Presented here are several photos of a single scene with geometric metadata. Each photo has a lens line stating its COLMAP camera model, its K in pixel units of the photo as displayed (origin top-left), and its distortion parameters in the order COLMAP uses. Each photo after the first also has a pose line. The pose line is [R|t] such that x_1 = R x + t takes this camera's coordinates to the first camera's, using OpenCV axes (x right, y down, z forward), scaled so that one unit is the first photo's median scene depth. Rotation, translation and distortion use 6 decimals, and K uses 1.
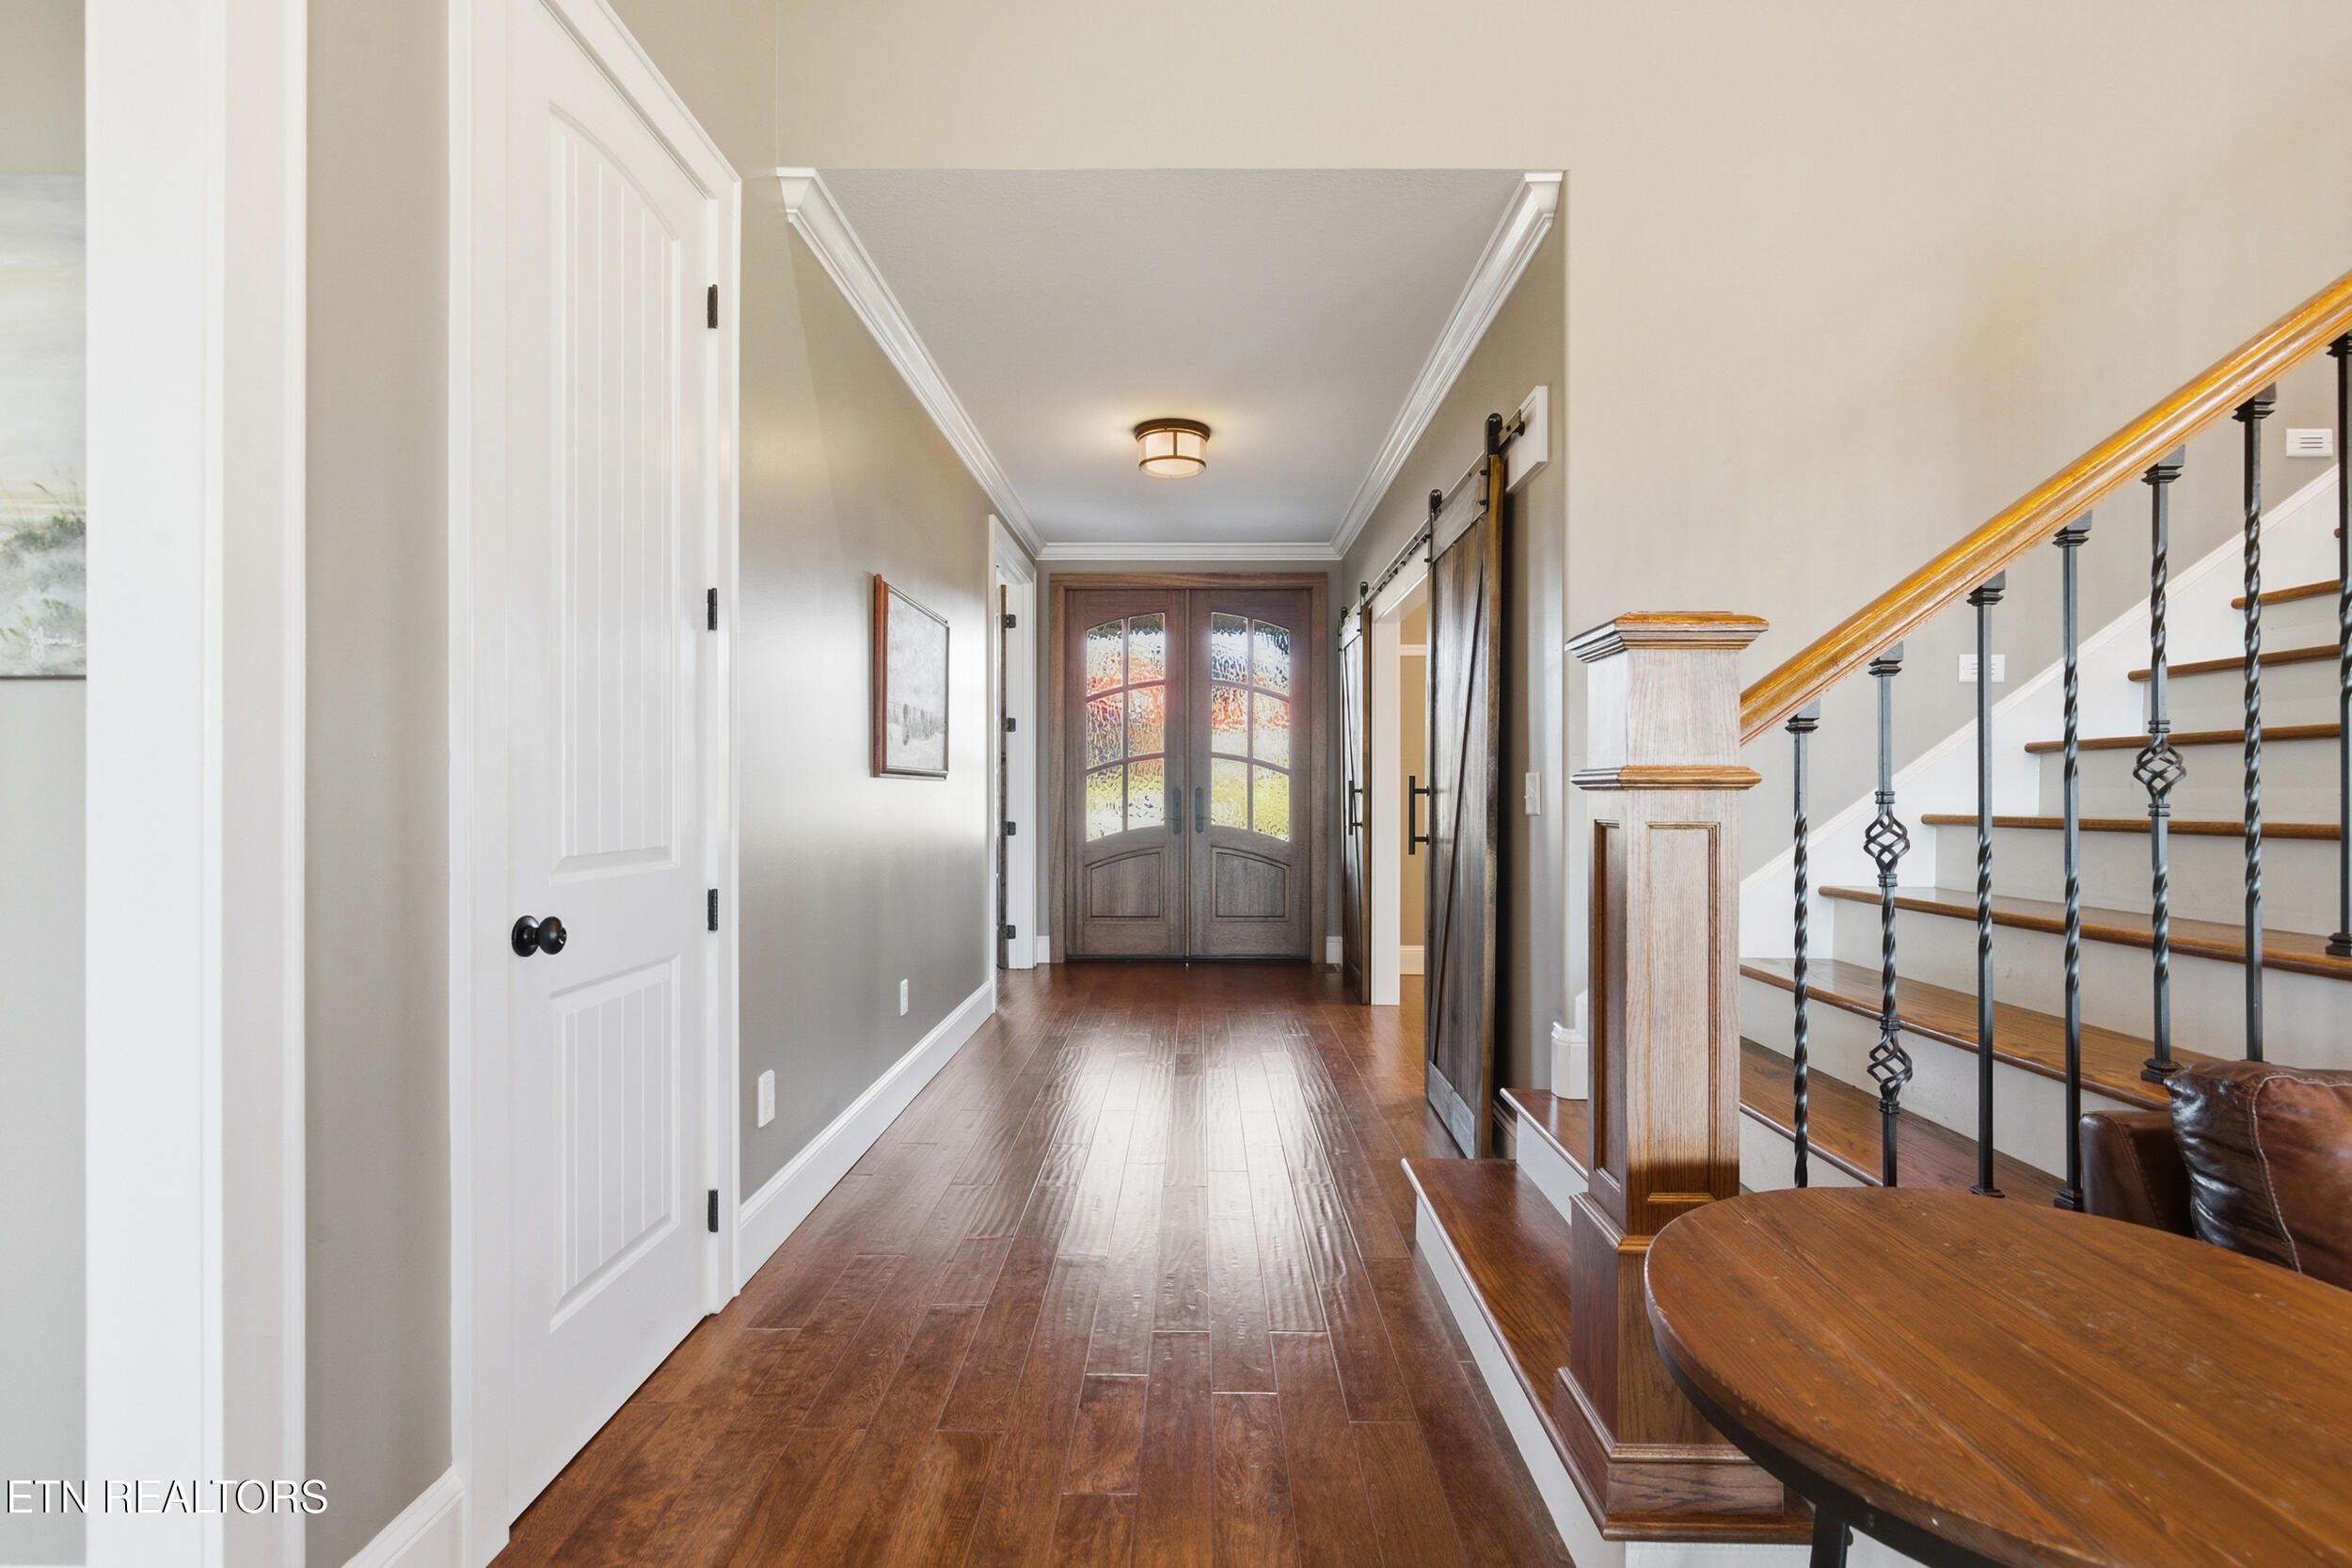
lens RADIAL K [[1079.7, 0, 1182.5], [0, 1079.7, 791.4], [0, 0, 1]] dist [0.001082, 0.000094]
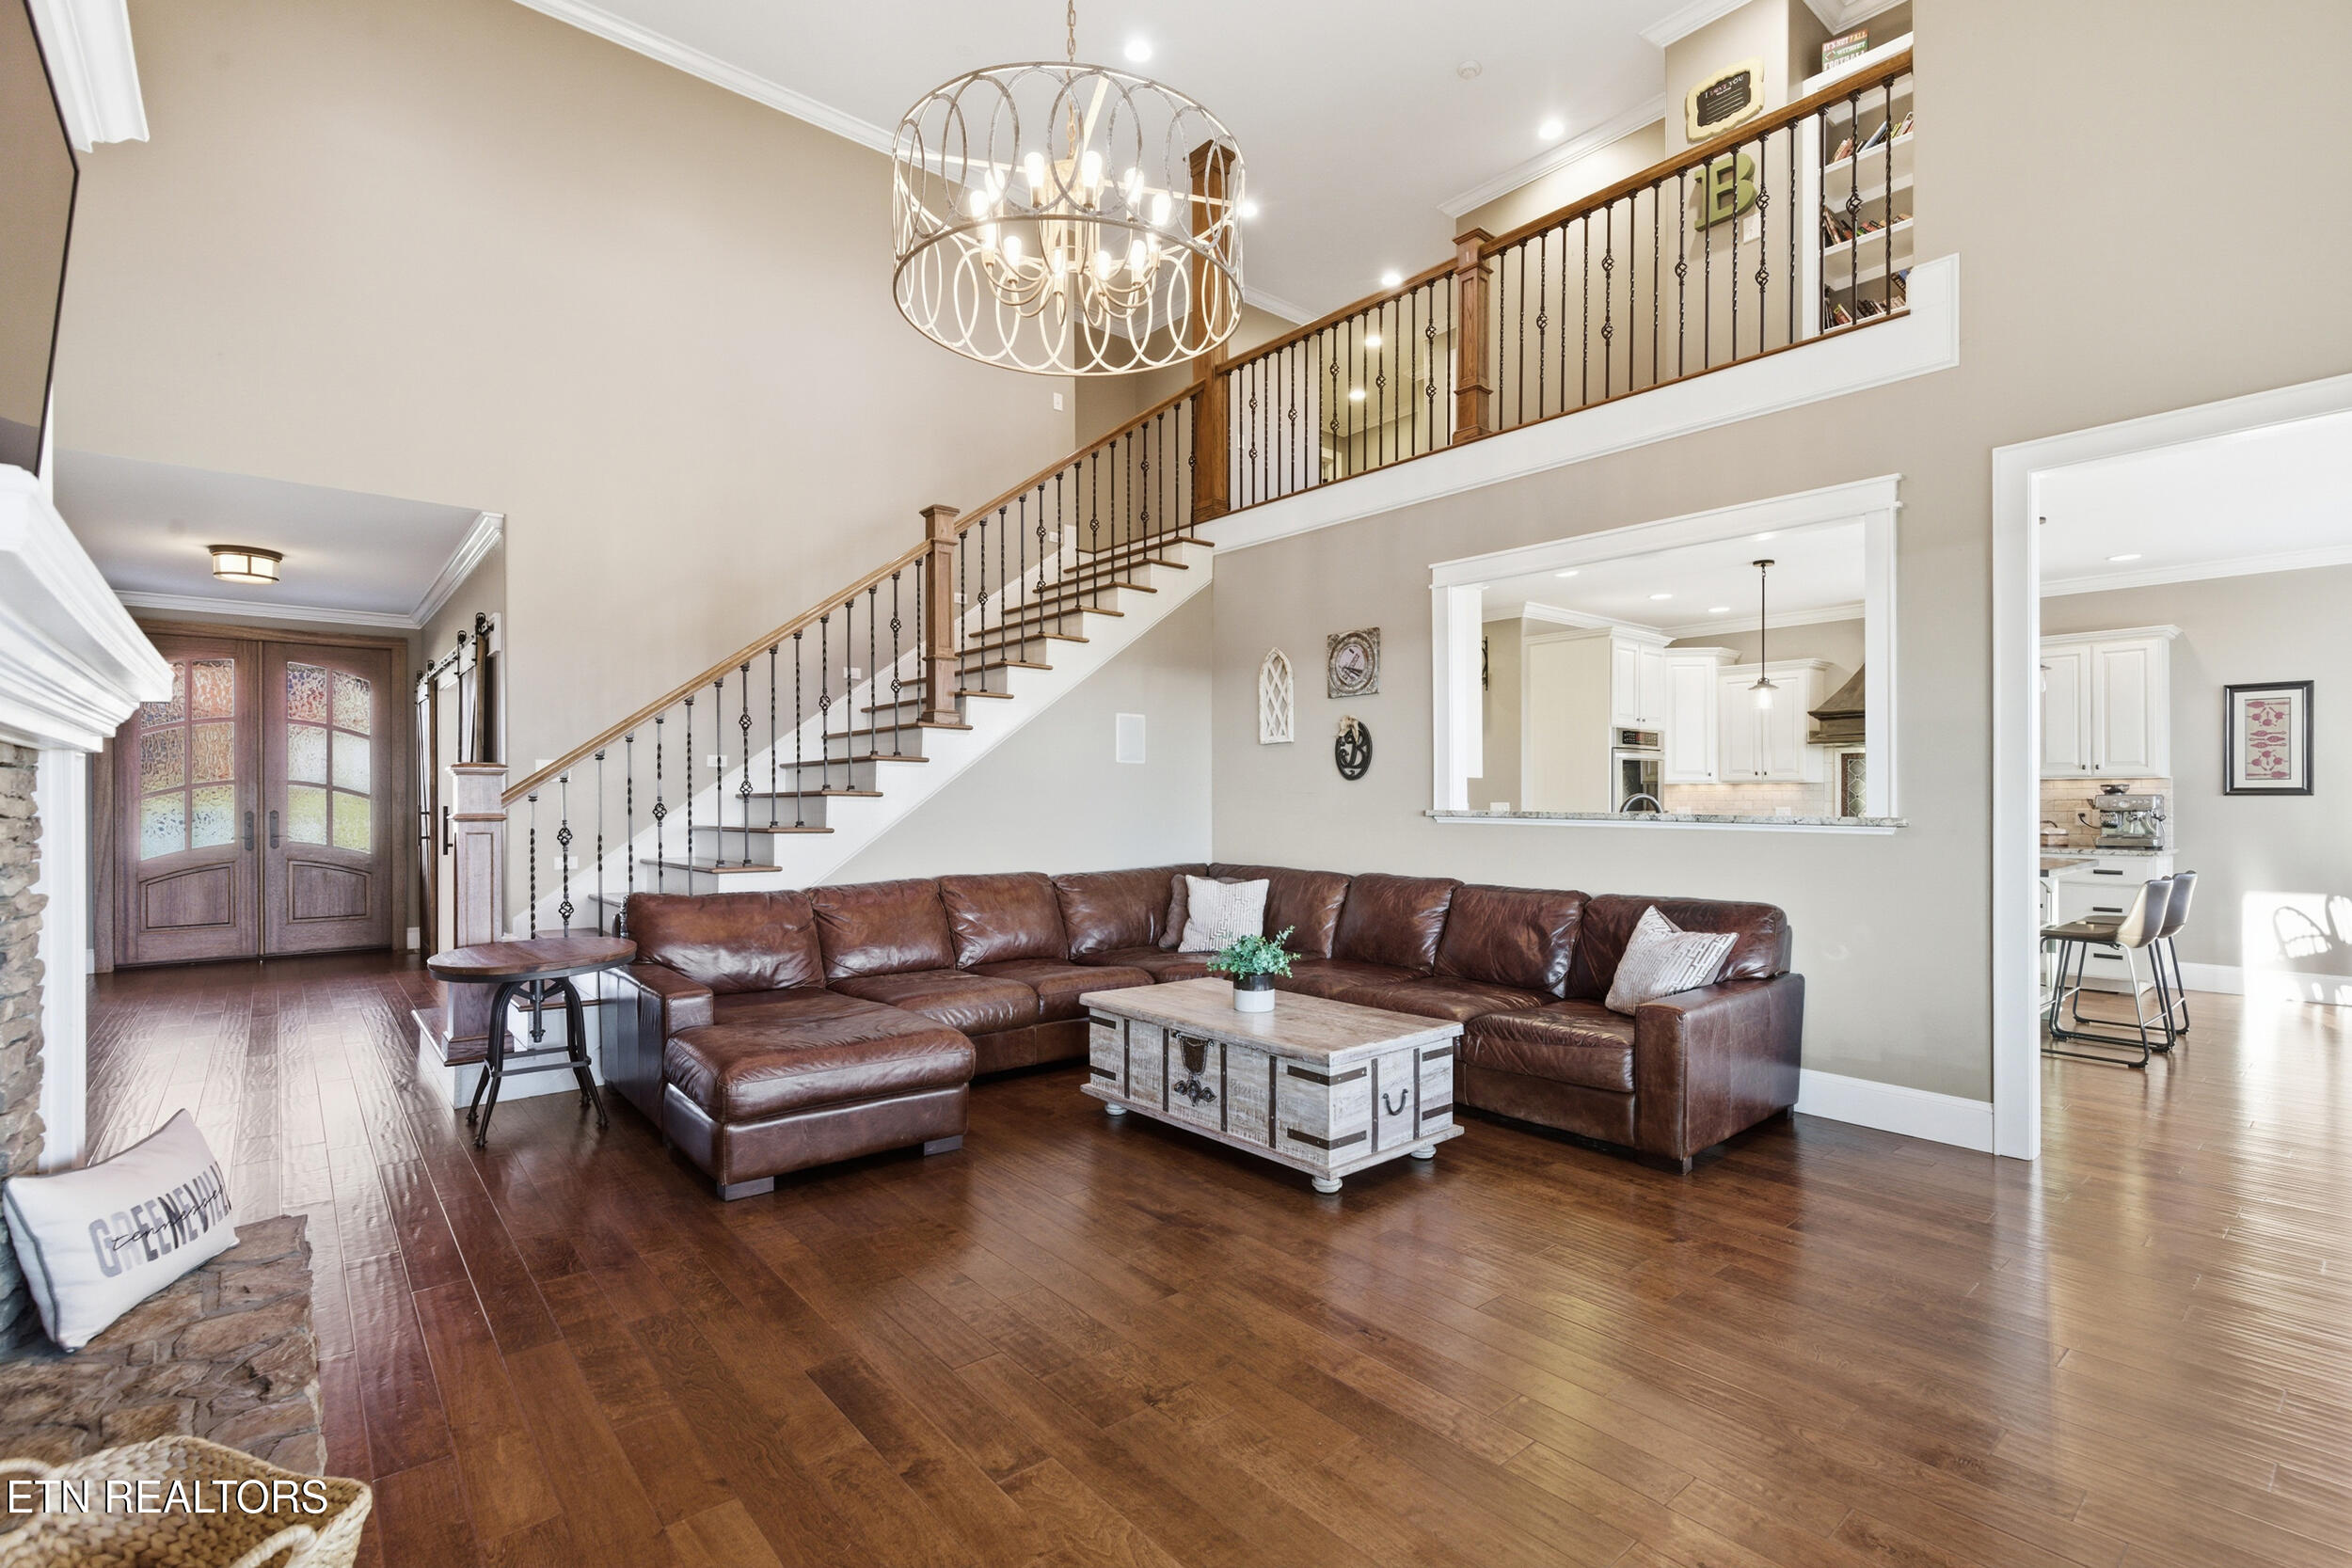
lens RADIAL K [[1079.7, 0, 1182.5], [0, 1079.7, 791.4], [0, 0, 1]] dist [0.001082, 0.000094]
pose [[0.757650, -0.000483, 0.652661, -0.003279], [0.005251, 0.999972, -0.005355, -0.012666], [-0.652640, 0.007484, 0.757631, -0.542833]]
